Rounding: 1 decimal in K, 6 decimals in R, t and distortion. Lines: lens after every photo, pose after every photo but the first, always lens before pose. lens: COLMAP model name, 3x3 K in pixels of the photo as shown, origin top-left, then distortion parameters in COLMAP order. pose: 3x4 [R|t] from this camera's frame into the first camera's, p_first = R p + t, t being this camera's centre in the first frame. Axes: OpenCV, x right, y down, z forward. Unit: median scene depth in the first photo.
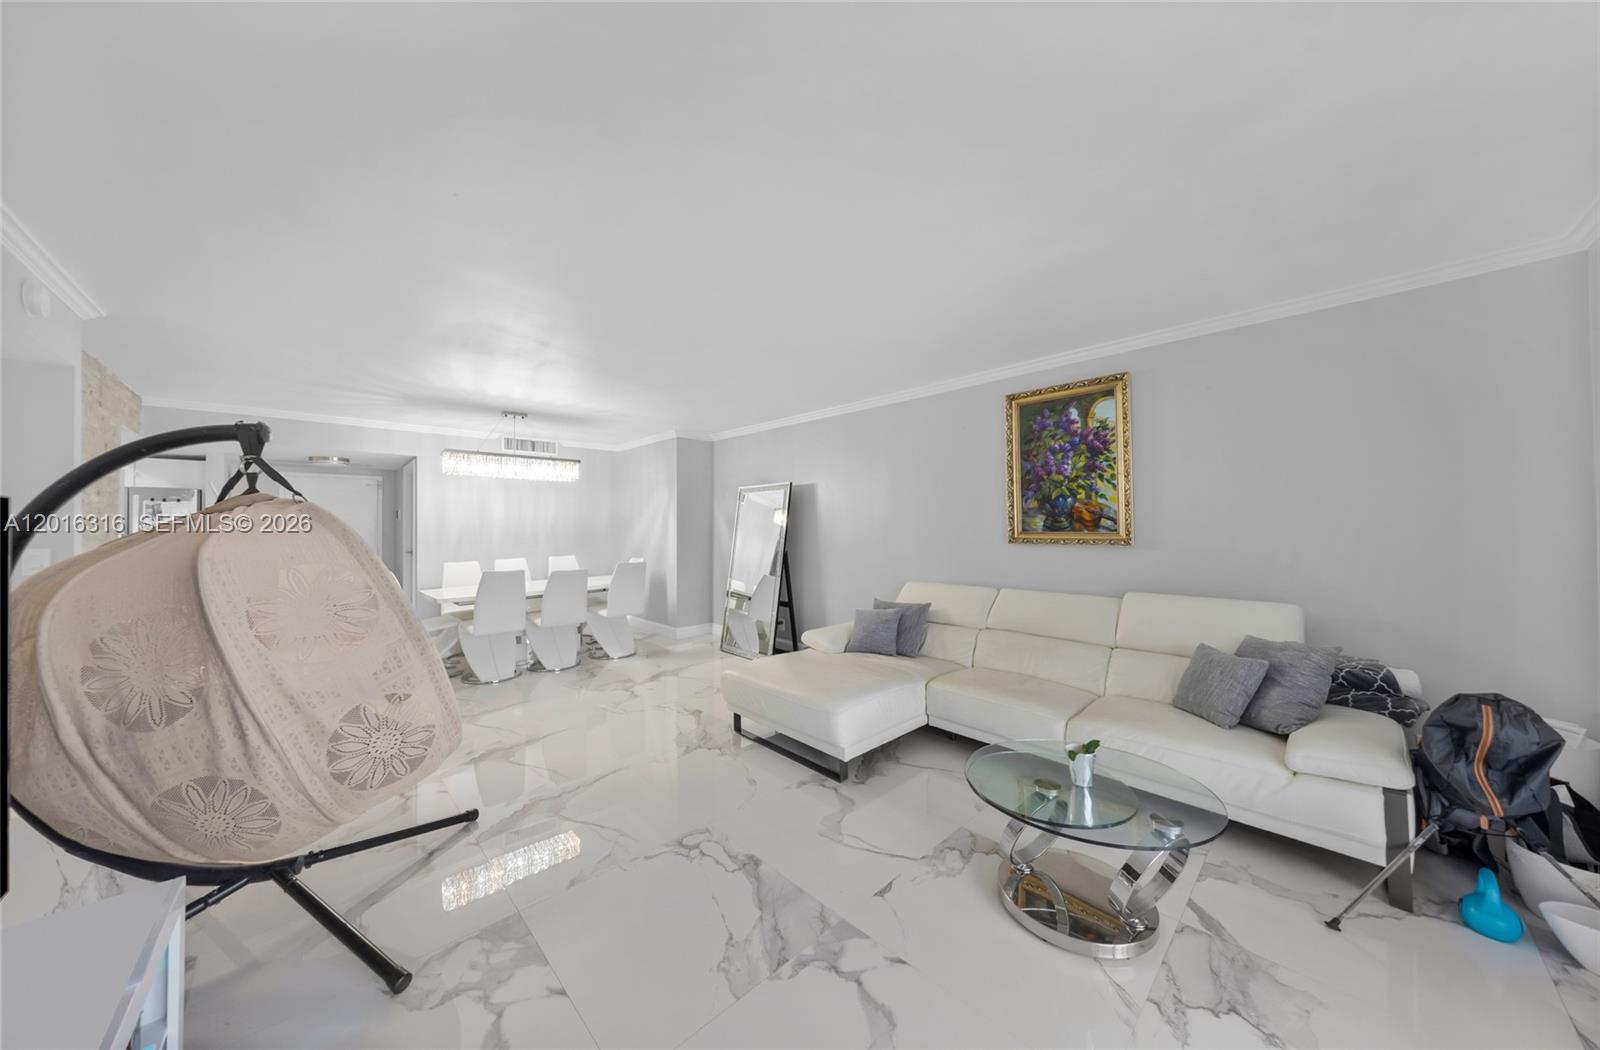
lens RADIAL K [[533.2, 0, 781.1], [0, 533.2, 513.7], [0, 0, 1]] dist [0.000287, -0.000116]
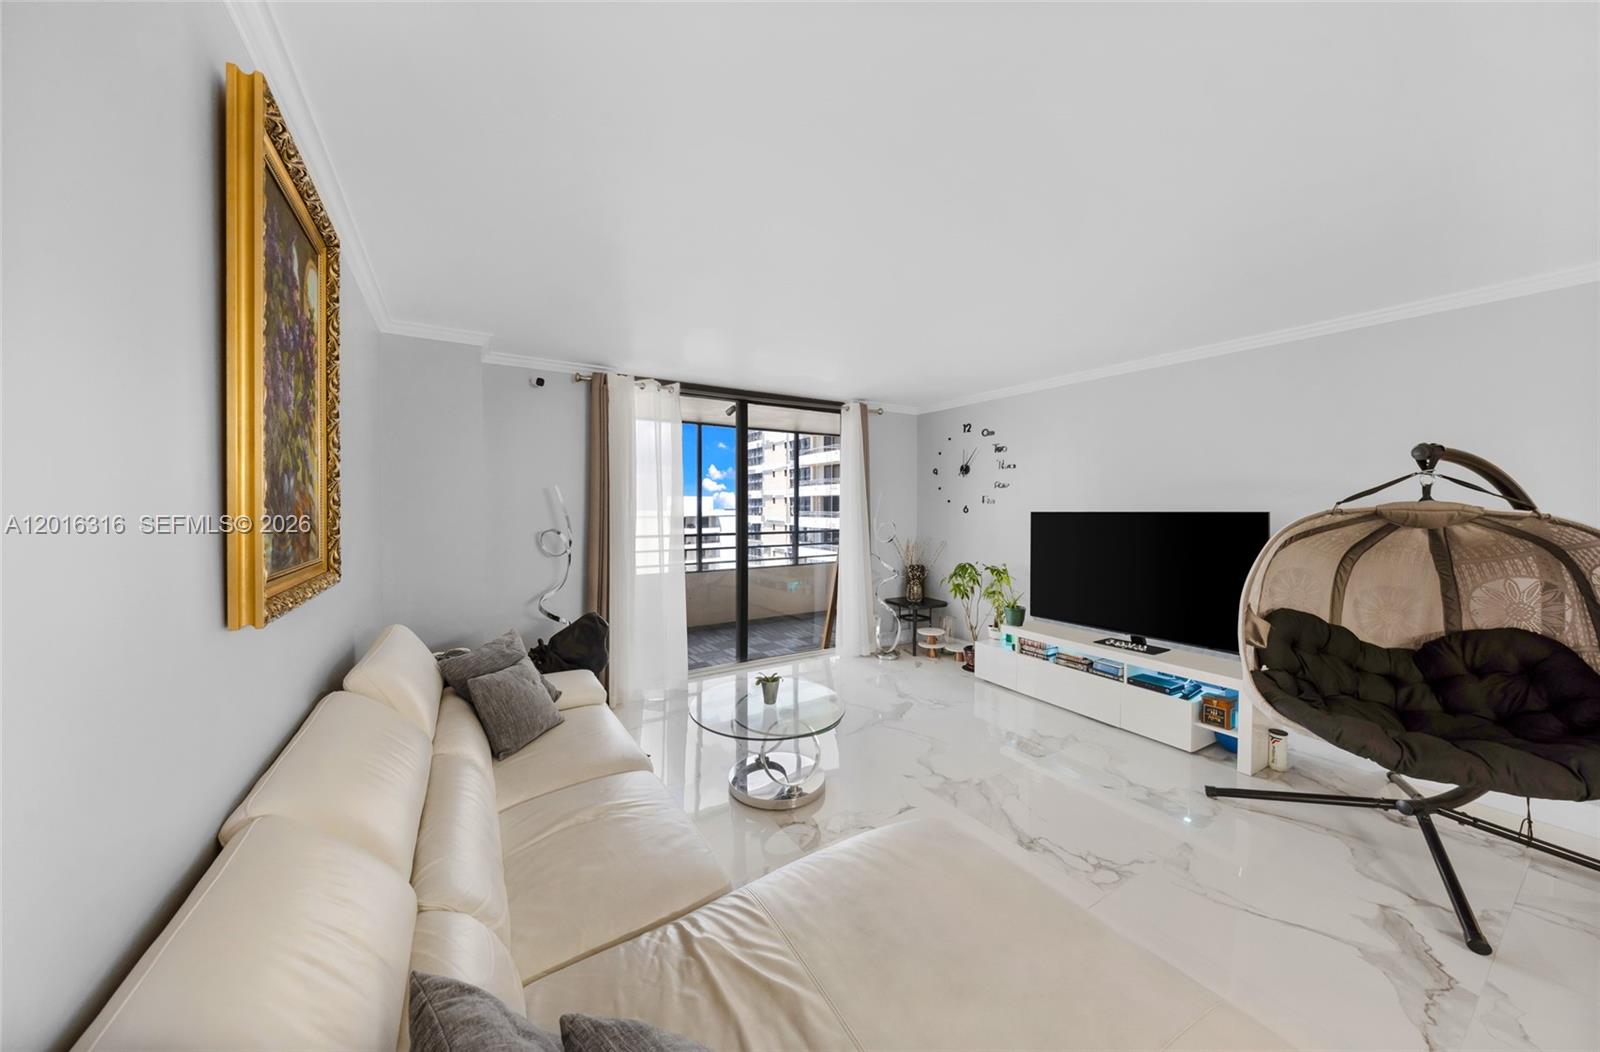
lens RADIAL K [[533.2, 0, 781.1], [0, 533.2, 514.7], [0, 0, 1]] dist [0.000287, -0.000116]
pose [[-0.978513, 0.005580, 0.206107, 0.124422], [0.002370, 0.999872, -0.015814, 0.004463], [-0.206169, -0.014986, -0.978402, 1.329825]]
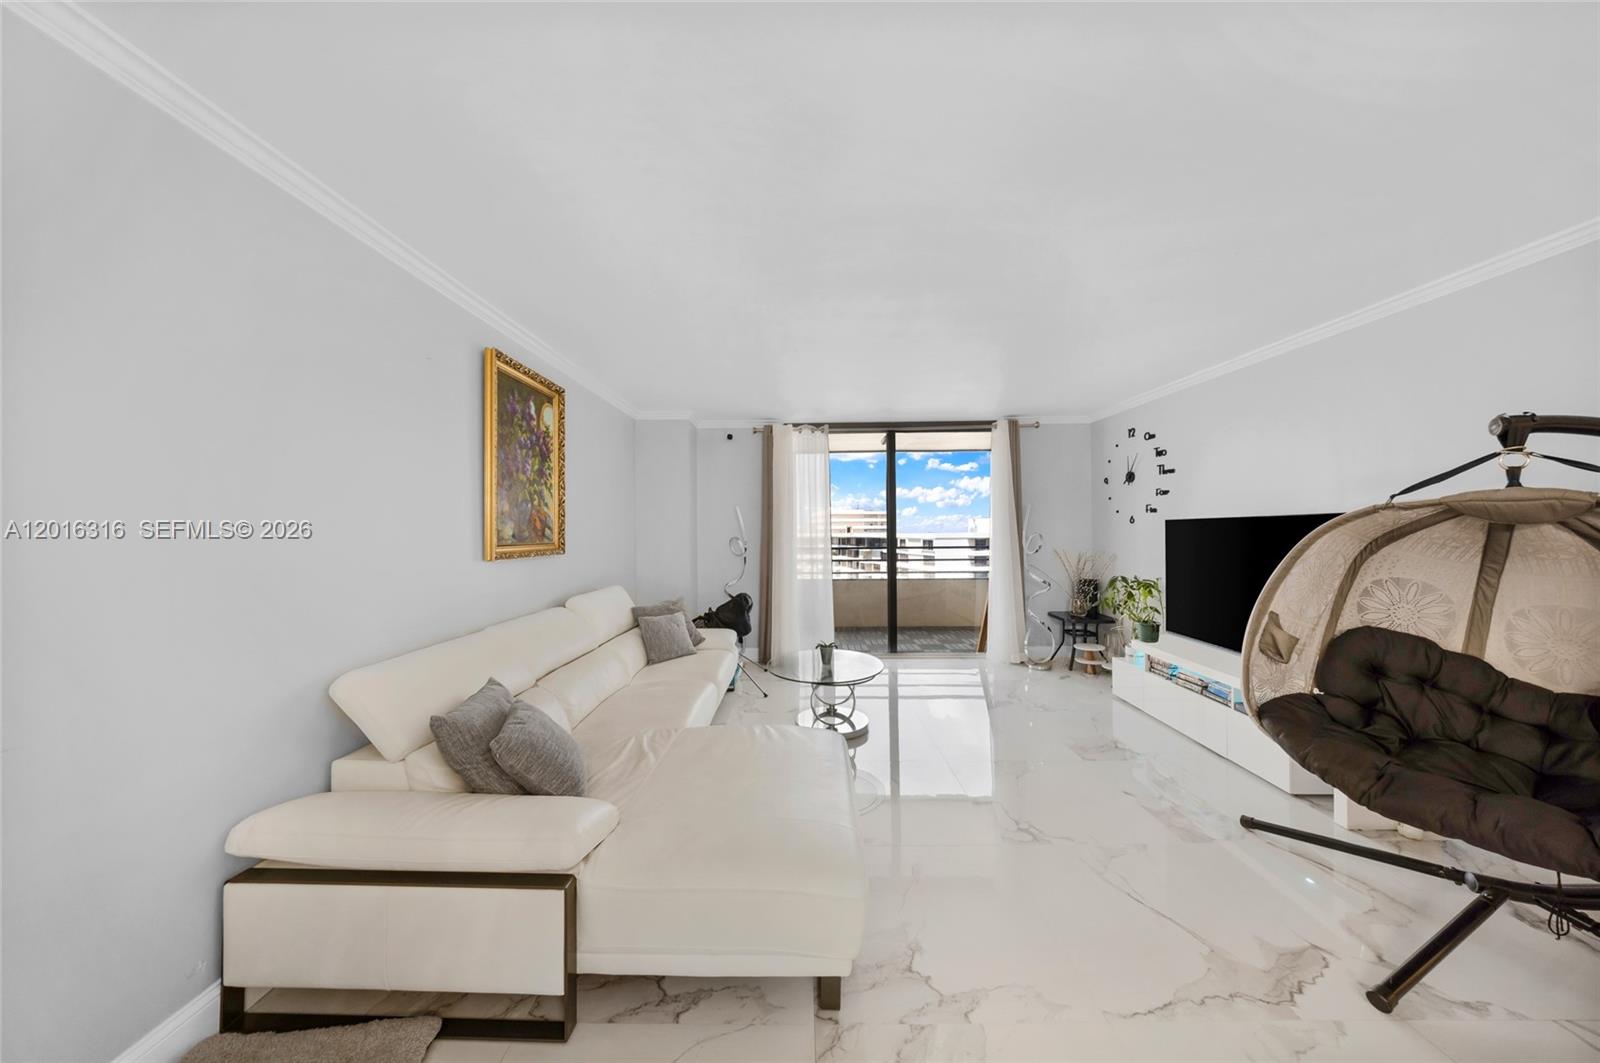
lens RADIAL K [[510.4, 0, 796.4], [0, 510.4, 527.0], [0, 0, 1]] dist [0.000531, -0.000062]
pose [[-0.727441, 0.018966, 0.685908, -0.352400], [-0.005233, 0.999435, -0.033186, 0.035114], [-0.686150, -0.027731, -0.726931, 1.334579]]
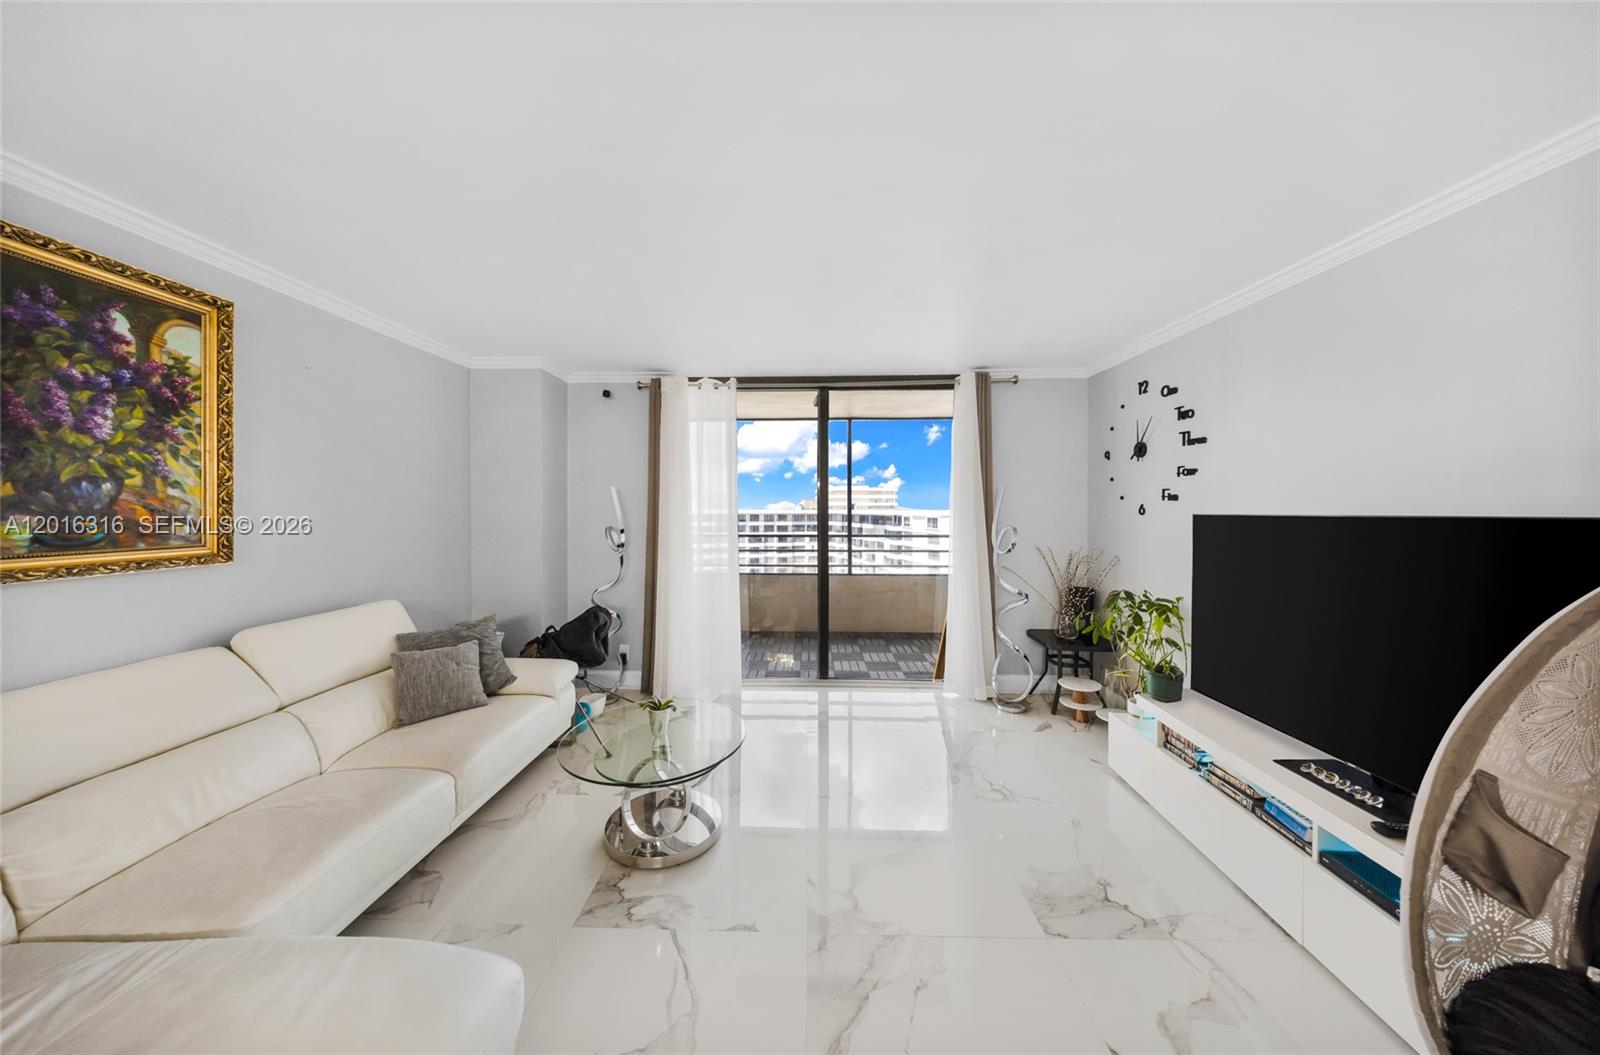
lens RADIAL K [[516.3, 0, 788.9], [0, 516.3, 509.1], [0, 0, 1]] dist [0.000079, -0.000088]
pose [[-0.711784, 0.005579, 0.702376, -0.283450], [-0.014296, 0.999646, -0.022427, -0.002617], [-0.702253, -0.026004, -0.711453, 0.911647]]
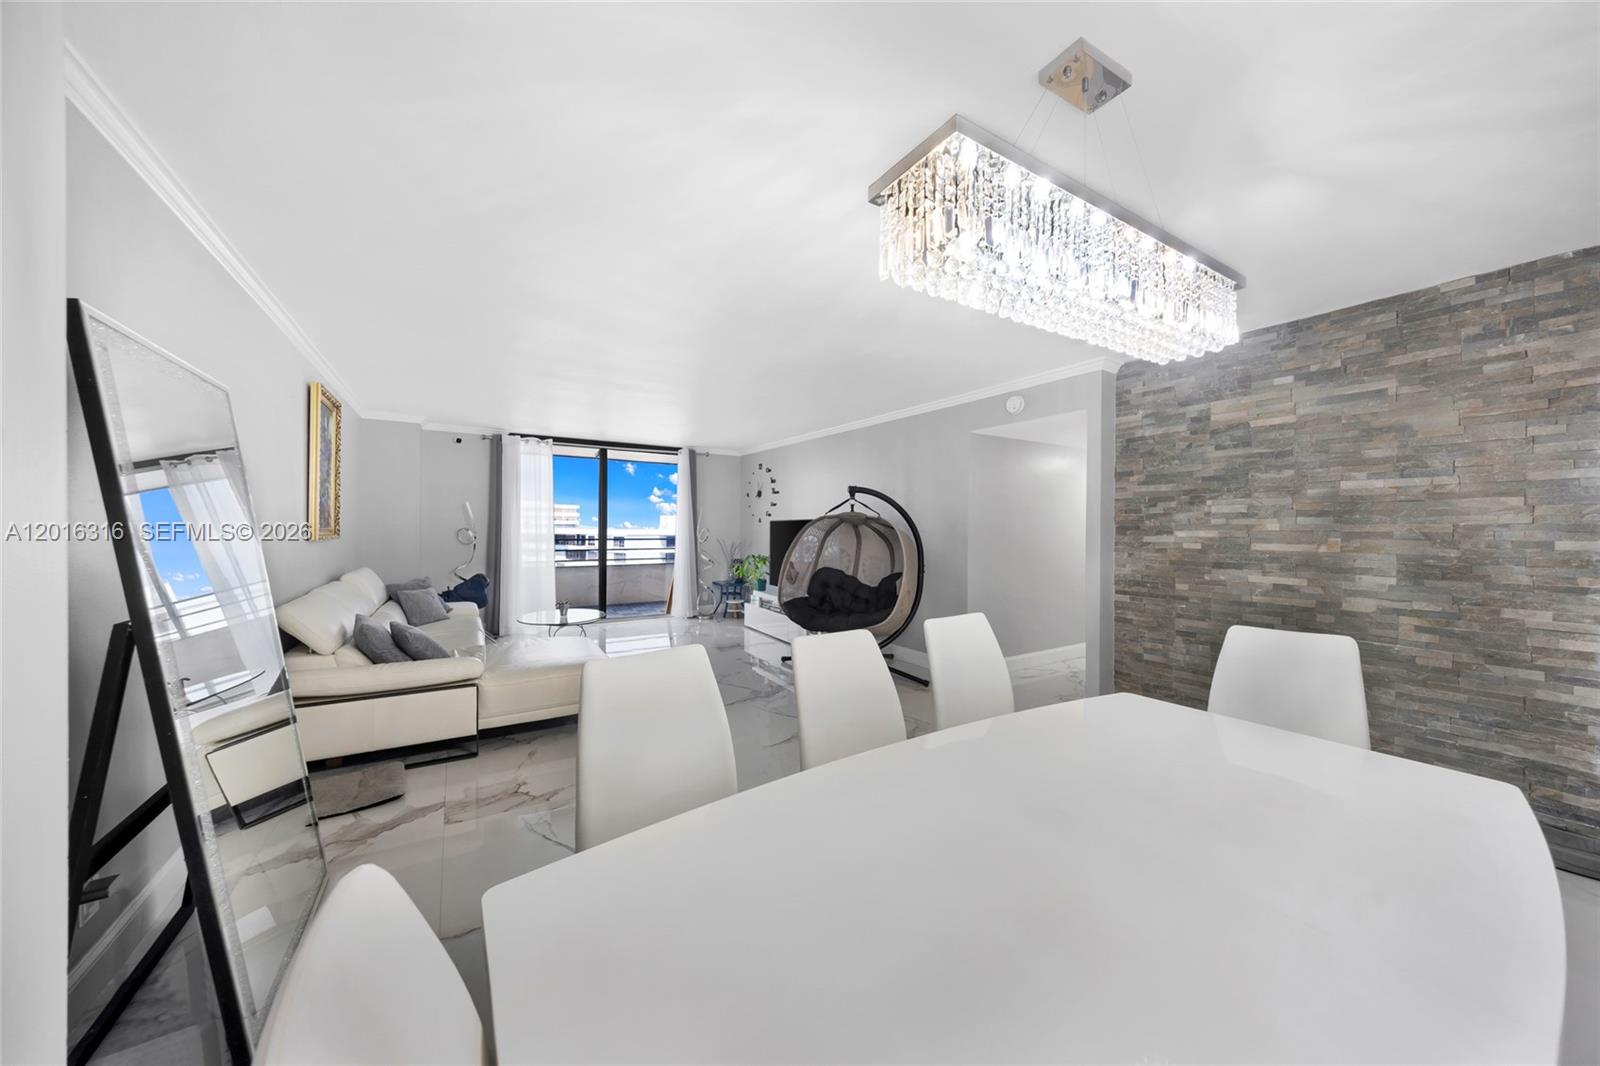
lens RADIAL K [[533.3, 0, 802.8], [0, 533.3, 527.3], [0, 0, 1]] dist [-0.011829, -0.000024]
pose [[-0.986282, 0.002088, 0.165058, -0.626023], [-0.002885, 0.999549, -0.029886, 0.063424], [-0.165046, -0.029952, -0.985831, 1.952875]]
